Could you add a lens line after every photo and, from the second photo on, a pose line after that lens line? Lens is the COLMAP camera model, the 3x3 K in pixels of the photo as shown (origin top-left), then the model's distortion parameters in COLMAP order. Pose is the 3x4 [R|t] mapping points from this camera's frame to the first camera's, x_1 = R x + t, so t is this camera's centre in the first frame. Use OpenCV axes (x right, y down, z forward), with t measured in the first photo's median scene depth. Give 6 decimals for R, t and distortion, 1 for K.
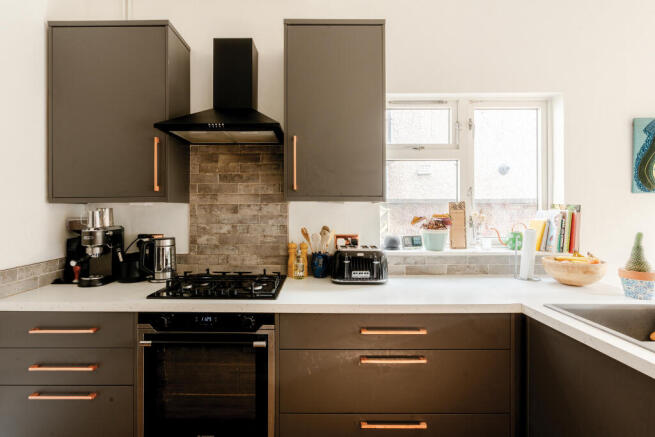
lens RADIAL K [[337.0, 0, 316.8], [0, 337.0, 206.6], [0, 0, 1]] dist [-0.002966, -0.000150]
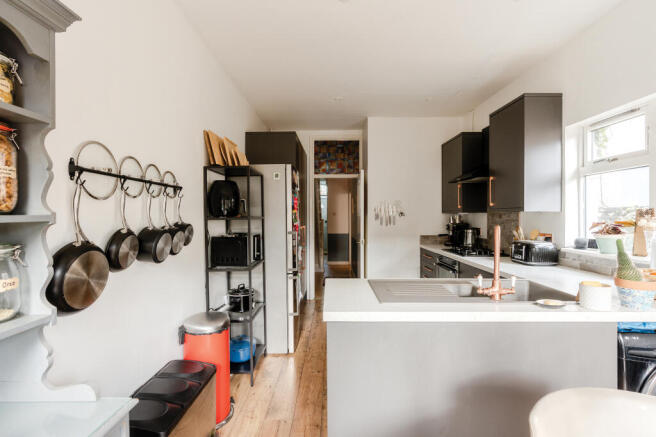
lens RADIAL K [[302.0, 0, 327.0], [0, 302.0, 210.9], [0, 0, 1]] dist [-0.003028, -0.000247]
pose [[0.001201, -0.014102, -0.999900, 1.368074], [0.006890, 0.999877, -0.014093, -0.002507], [0.999976, -0.006872, 0.001298, 0.080010]]
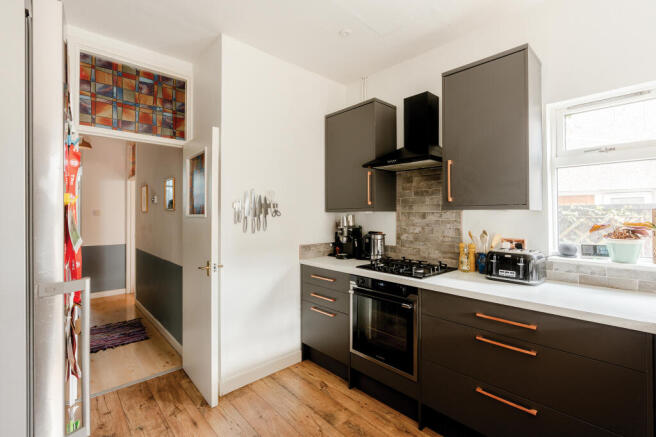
lens RADIAL K [[303.0, 0, 342.8], [0, 303.0, 211.3], [0, 0, 1]] dist [-0.003028, -0.000171]
pose [[0.700256, -0.007141, -0.713856, 0.412706], [0.003257, 0.999972, -0.006808, -0.003383], [0.713884, 0.002442, 0.700259, -0.101636]]
